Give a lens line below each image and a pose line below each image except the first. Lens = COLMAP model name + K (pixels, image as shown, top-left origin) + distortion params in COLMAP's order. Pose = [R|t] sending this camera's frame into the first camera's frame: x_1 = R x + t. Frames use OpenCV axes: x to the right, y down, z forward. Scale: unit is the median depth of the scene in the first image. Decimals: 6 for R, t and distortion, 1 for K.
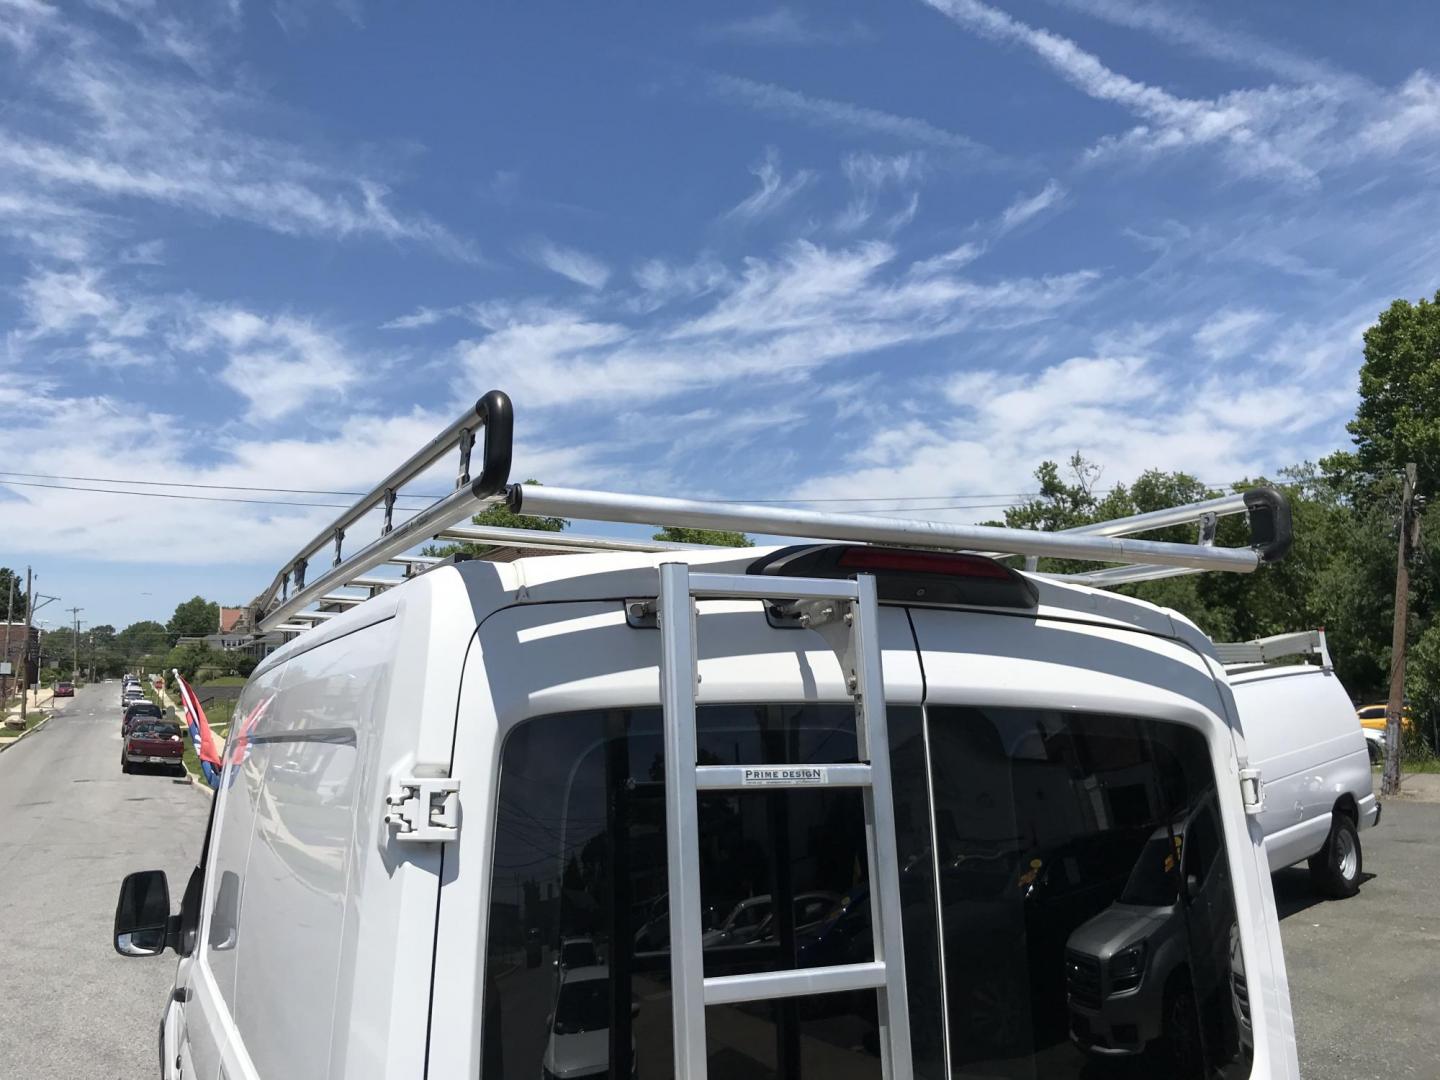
lens RADIAL K [[1220.3, 0, 720.0], [0, 1220.3, 540.0], [0, 0, 1]] dist [0.022568, -0.007953]
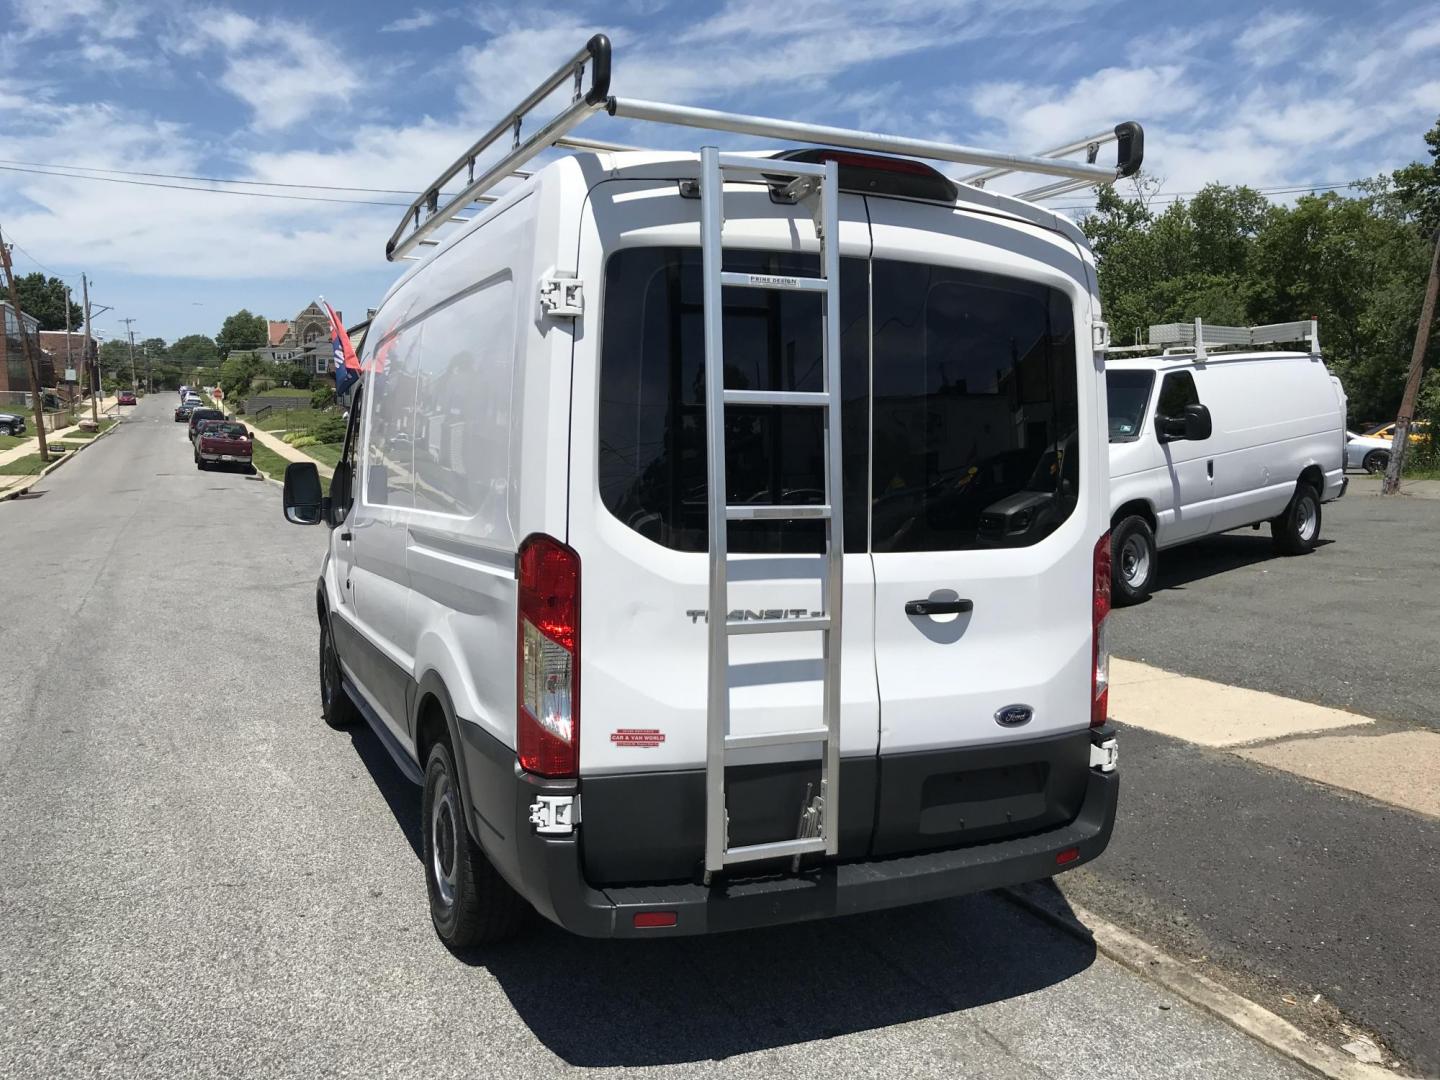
lens RADIAL K [[1201.9, 0, 709.6], [0, 1201.9, 542.0], [0, 0, 1]] dist [0.014160, 0.005346]
pose [[0.999038, 0.018876, -0.039576, 0.024651], [-0.009191, 0.972694, 0.231910, 0.109490], [0.042872, -0.231324, 0.971932, -0.475611]]
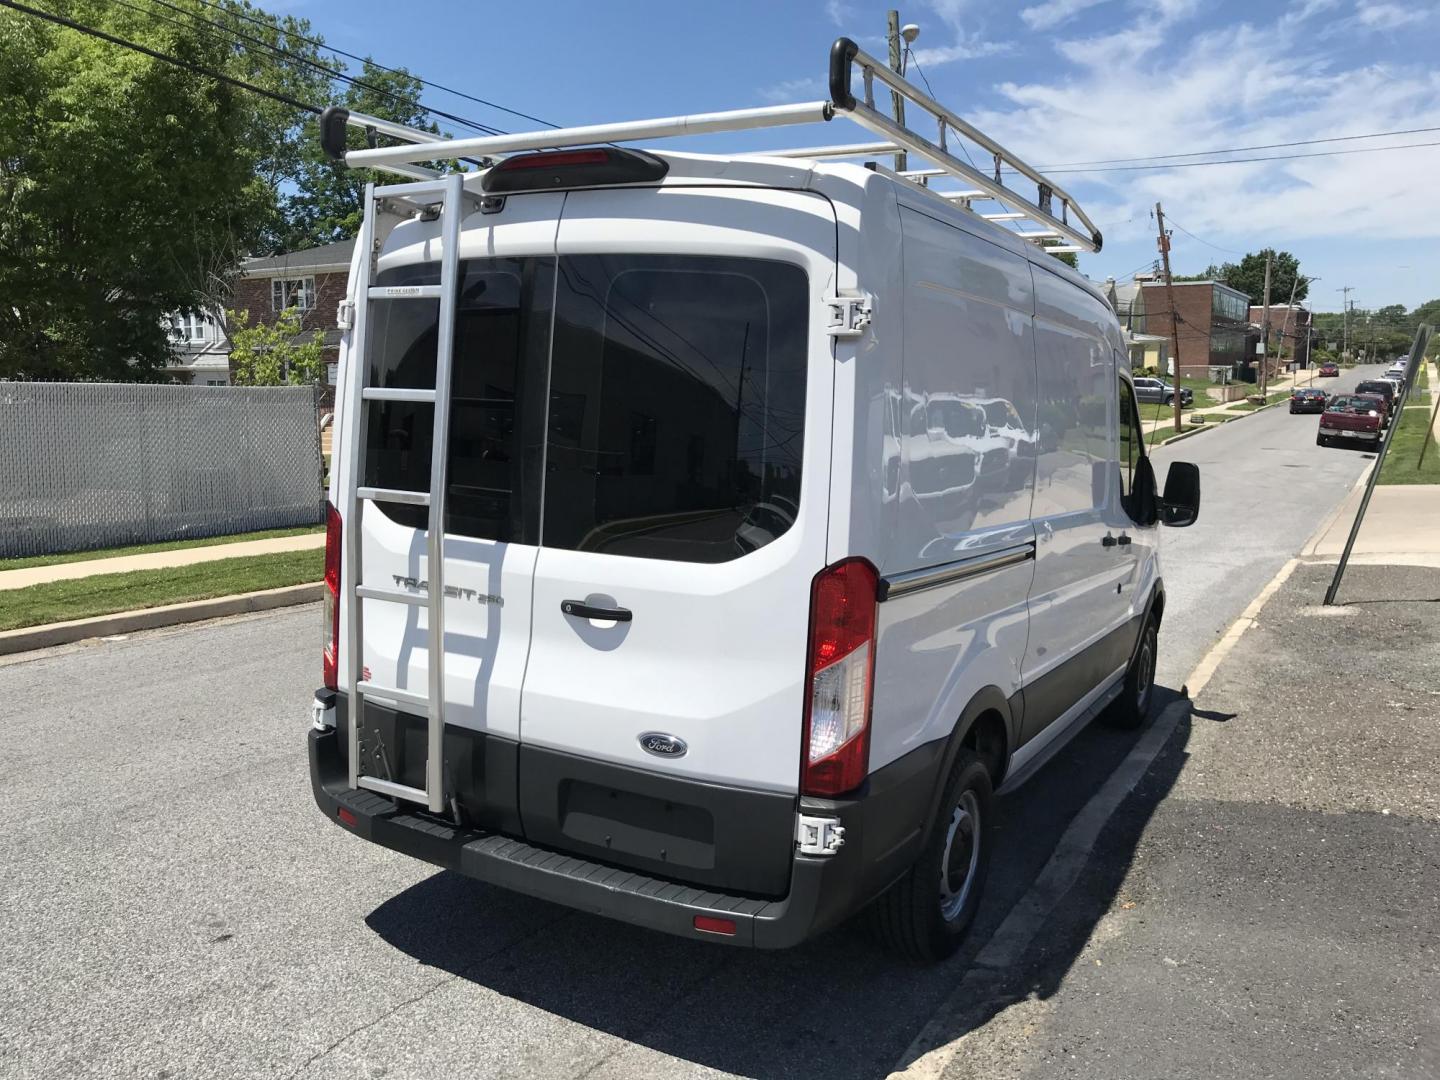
lens RADIAL K [[1187.5, 0, 720.0], [0, 1187.5, 540.0], [0, 0, 1]] dist [0.006407, -0.006562]
pose [[0.544750, 0.120036, -0.829963, 1.302847], [0.098434, 0.973708, 0.205433, 0.163348], [0.832801, -0.193607, 0.518612, 0.259338]]
